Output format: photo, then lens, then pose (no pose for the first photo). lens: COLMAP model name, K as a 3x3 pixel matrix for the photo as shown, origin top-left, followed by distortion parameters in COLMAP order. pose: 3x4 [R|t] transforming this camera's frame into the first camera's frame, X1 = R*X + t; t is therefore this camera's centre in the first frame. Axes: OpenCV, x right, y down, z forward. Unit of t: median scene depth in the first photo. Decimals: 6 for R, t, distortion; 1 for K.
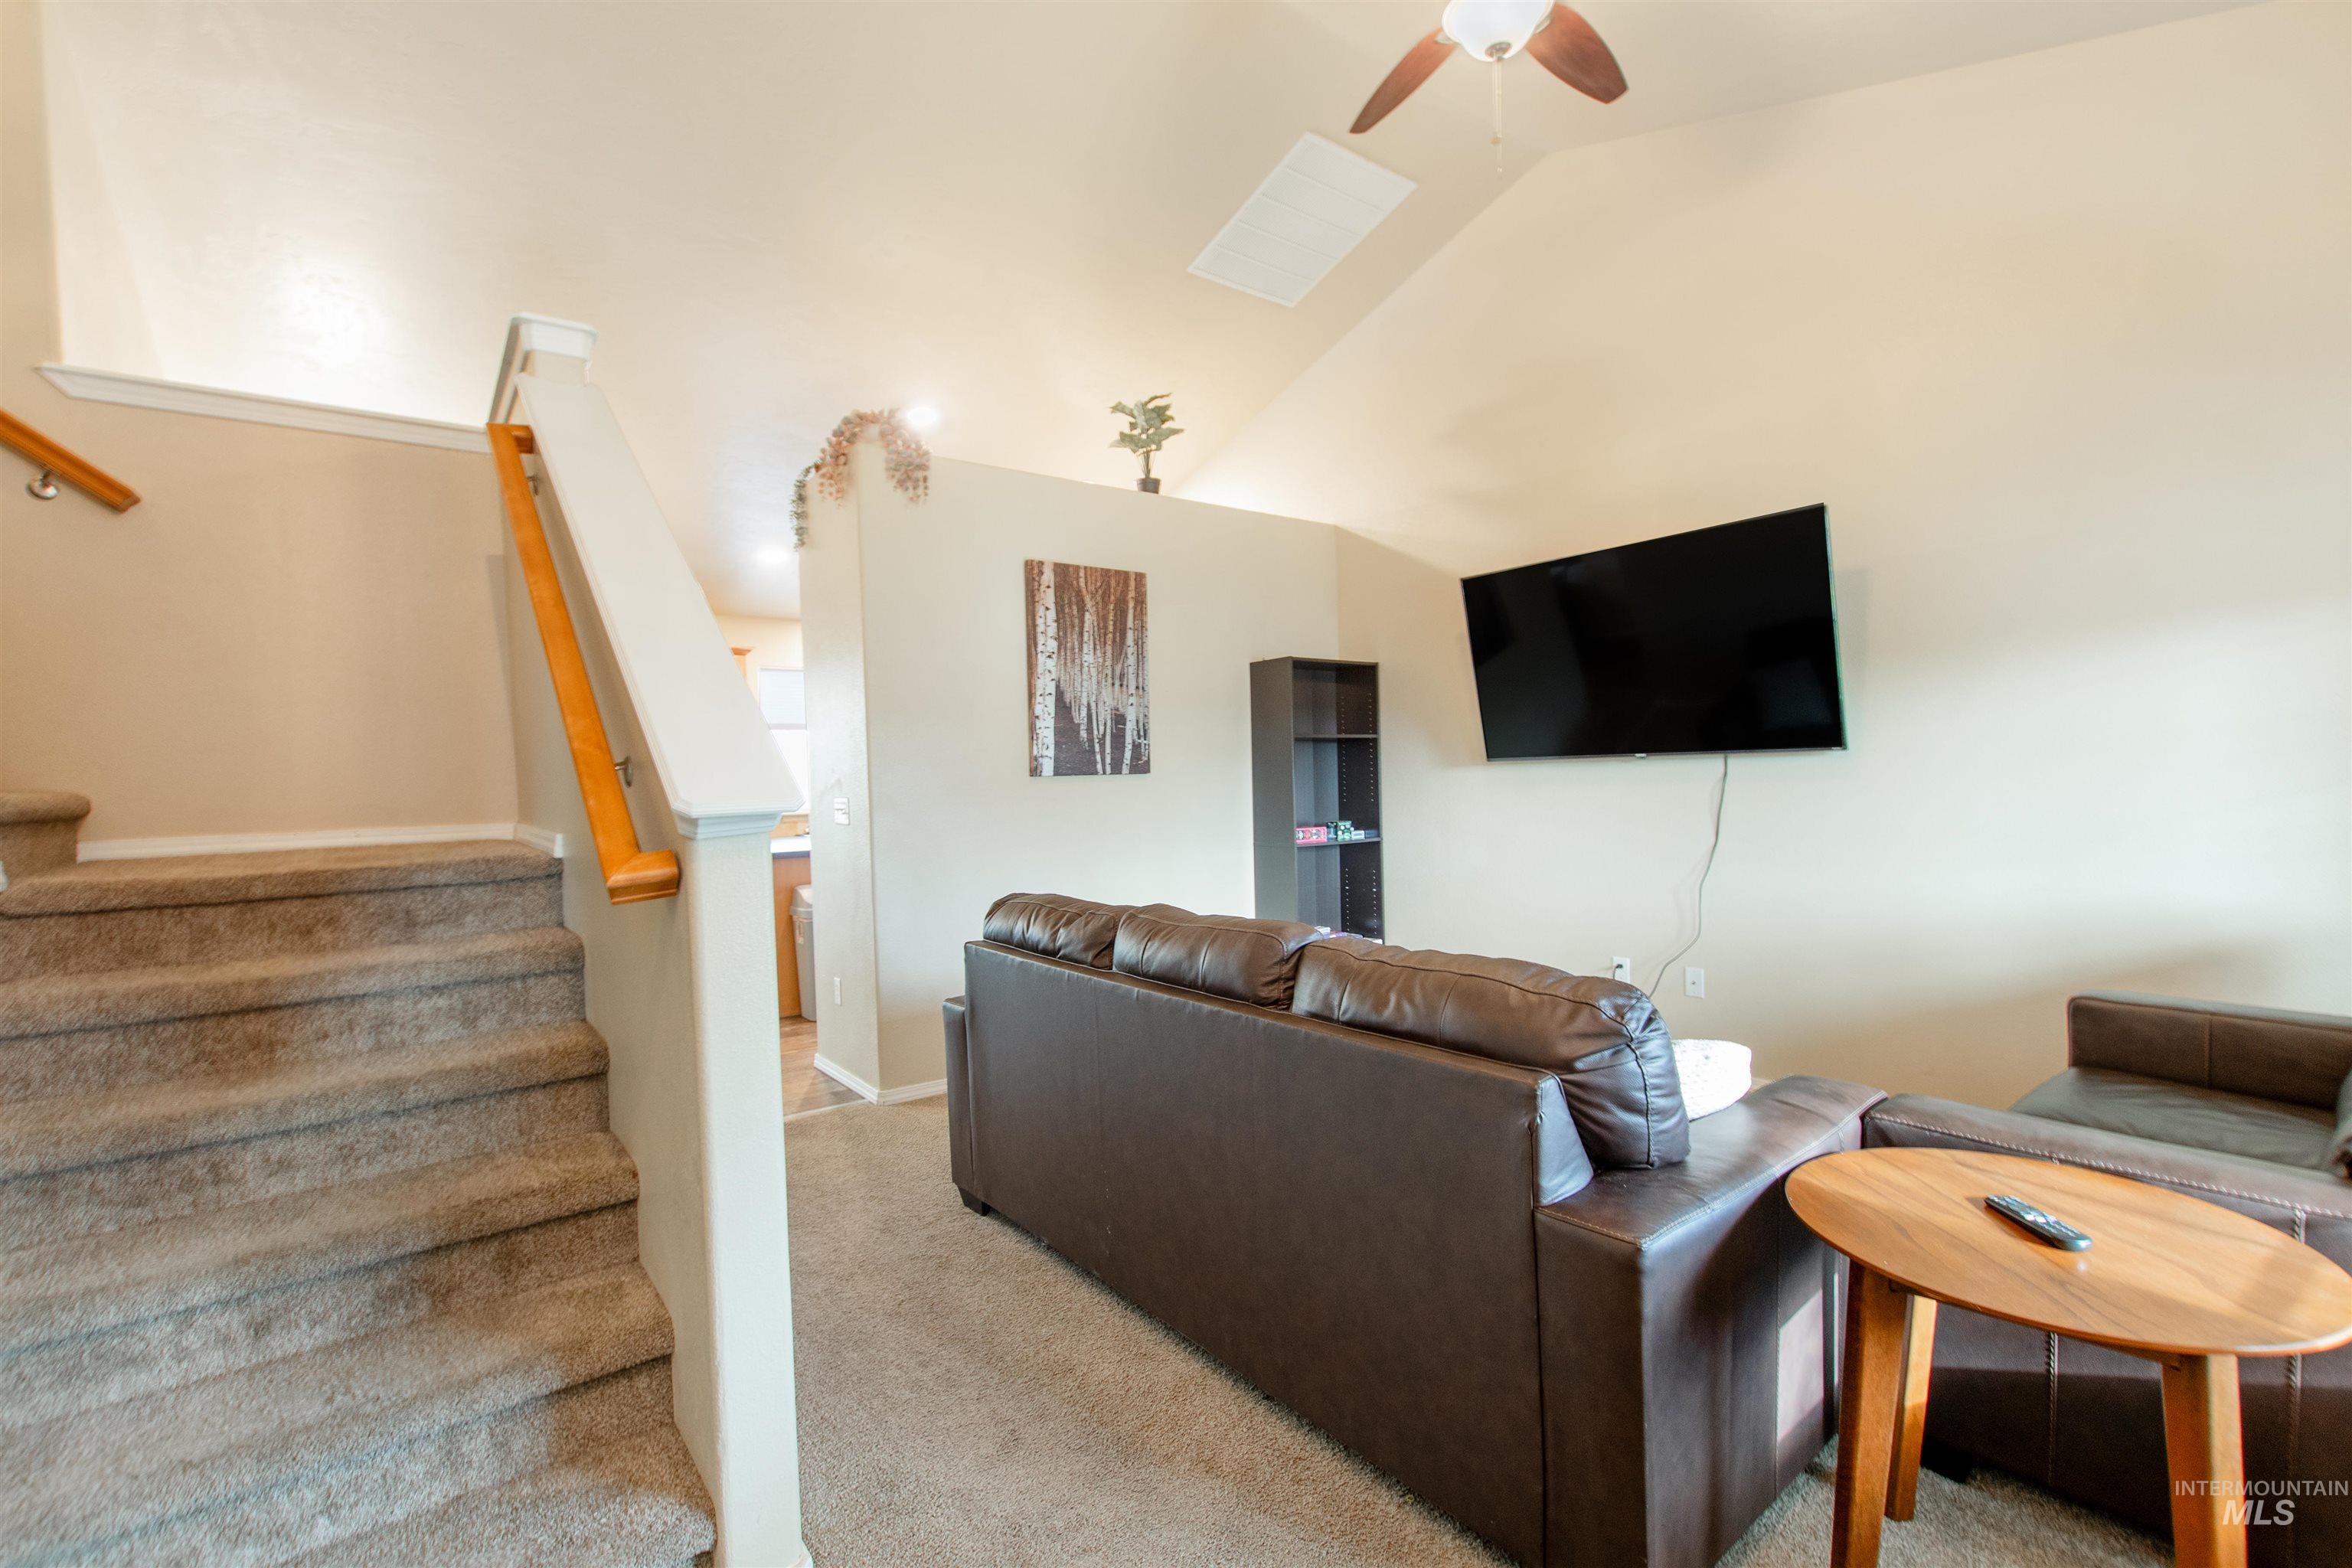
lens RADIAL K [[1072.6, 0, 1168.9], [0, 1072.6, 811.1], [0, 0, 1]] dist [0.002980, 0.000121]
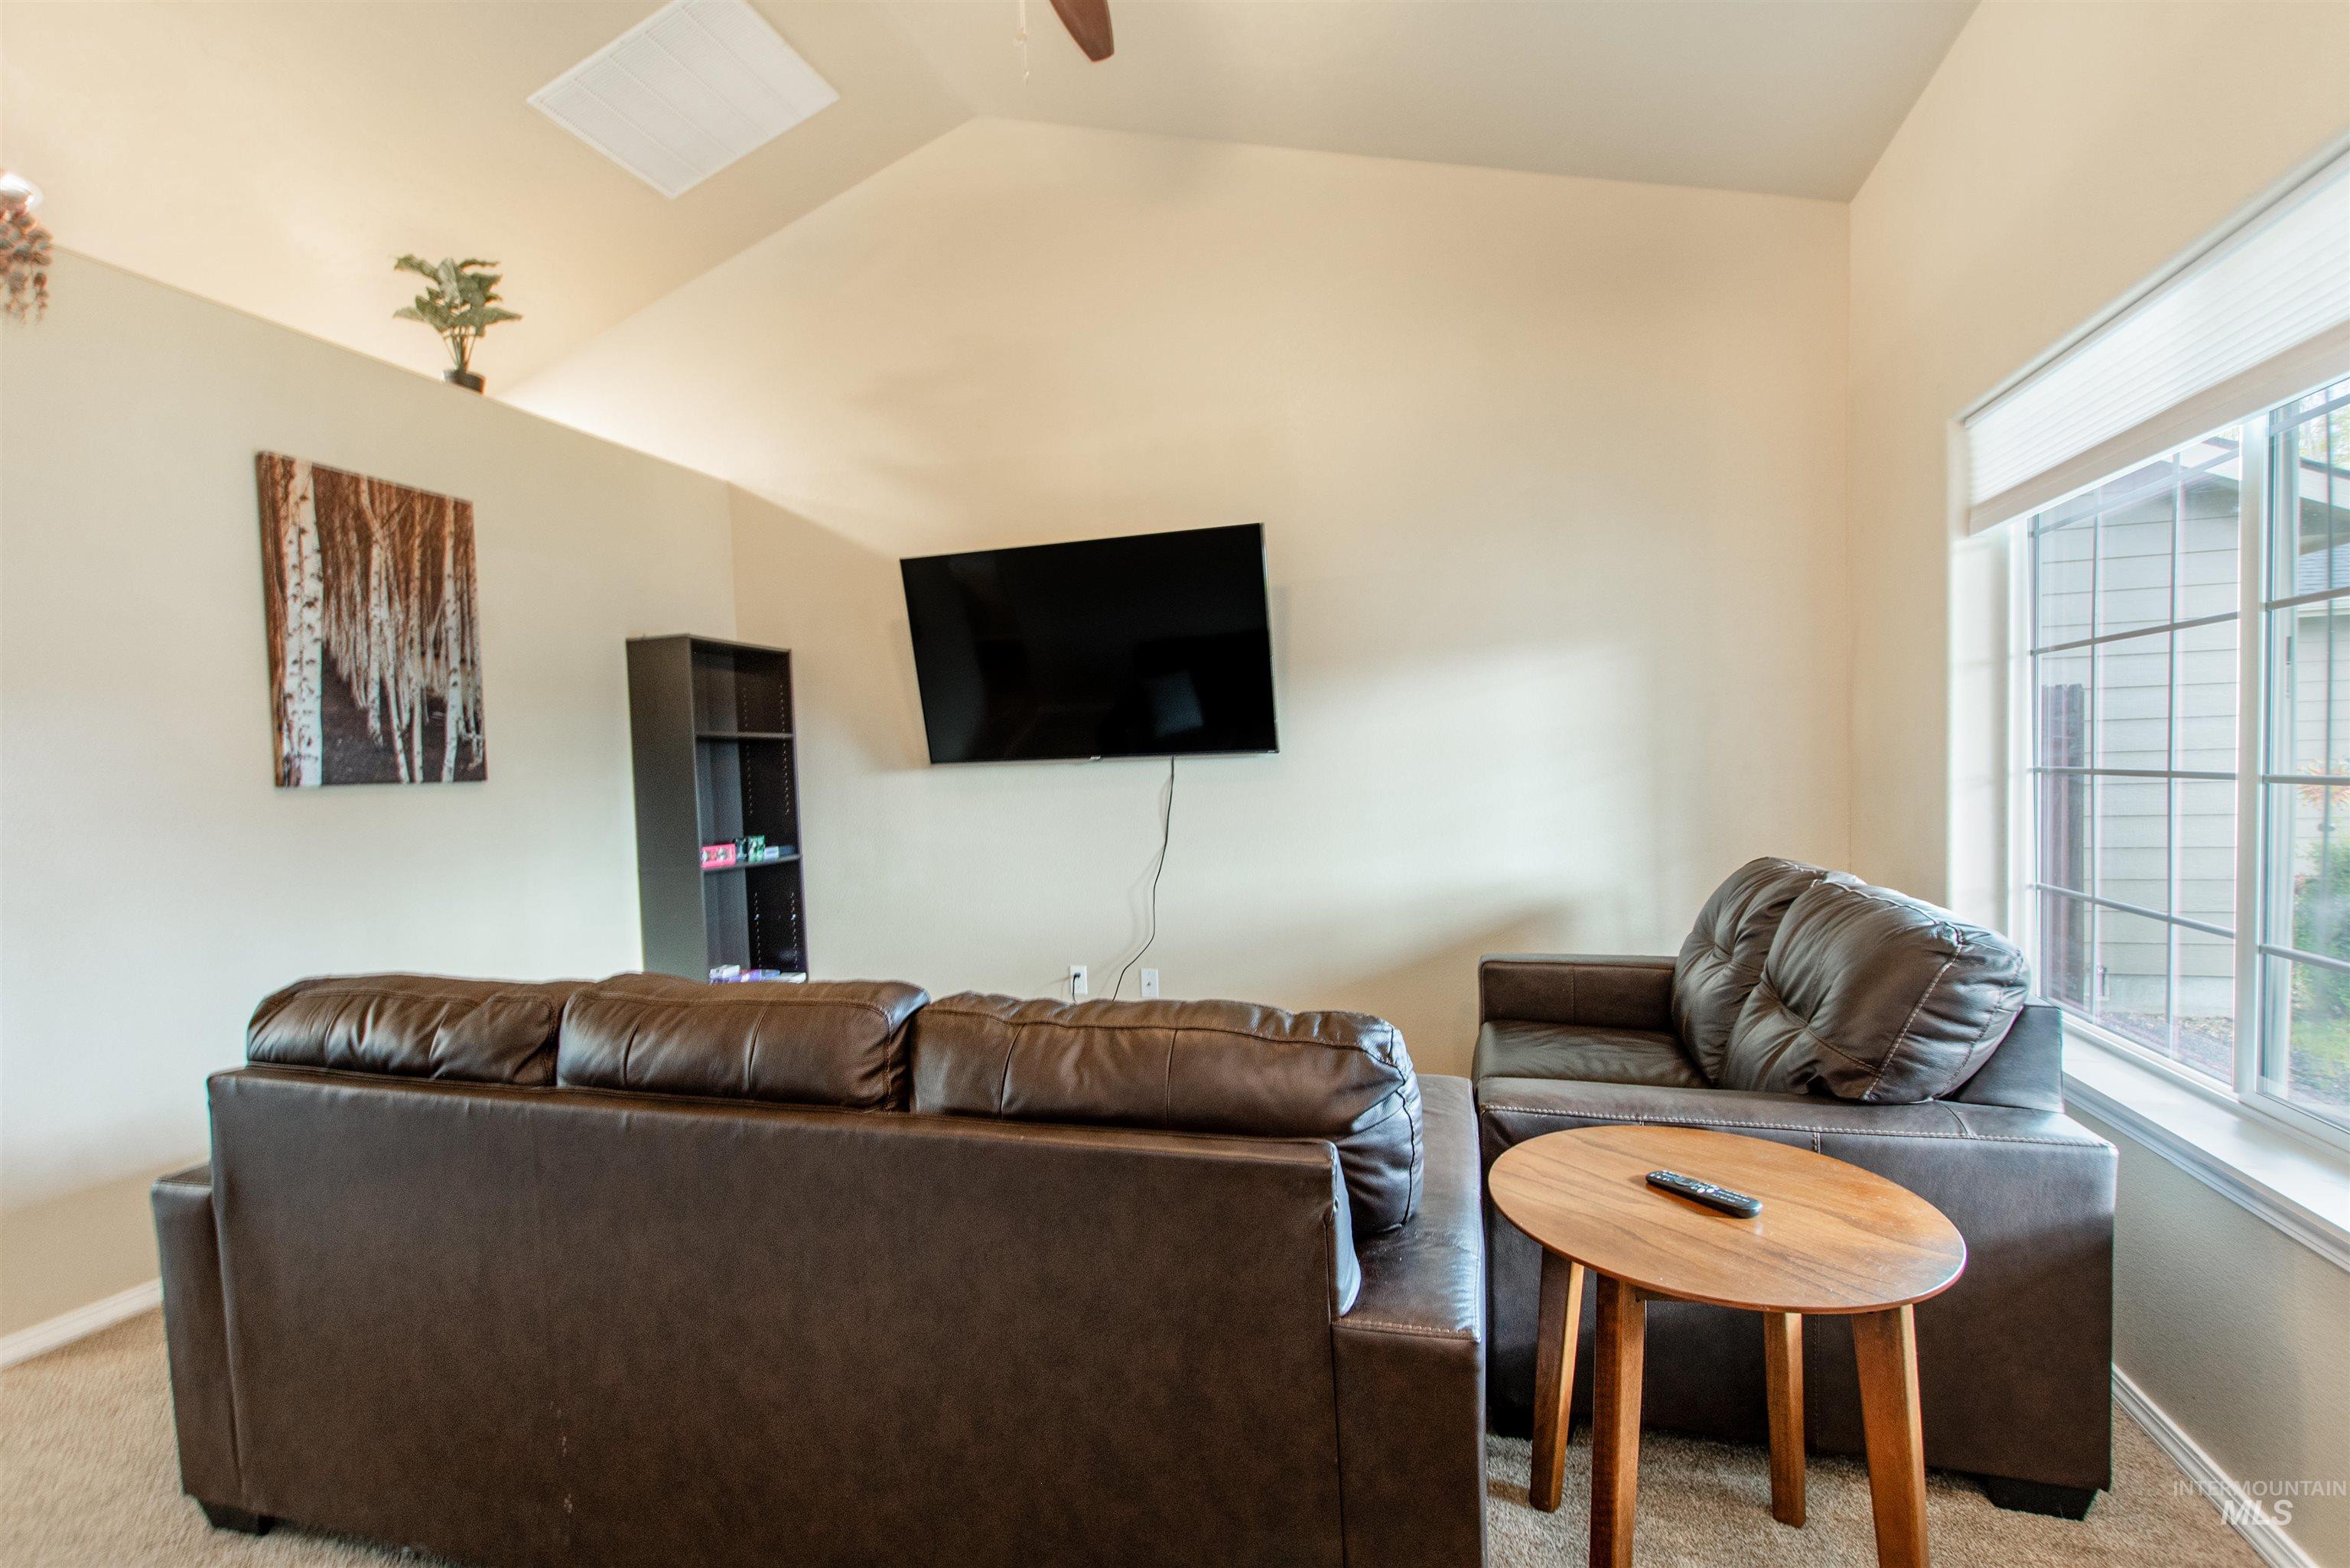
lens RADIAL K [[1071.6, 0, 1167.9], [0, 1071.6, 811.1], [0, 0, 1]] dist [0.002980, 0.000121]
pose [[0.808330, -0.024840, 0.588205, -0.075088], [0.030543, 0.999533, 0.000237, -0.001664], [-0.587936, 0.017774, 0.808712, 0.158230]]
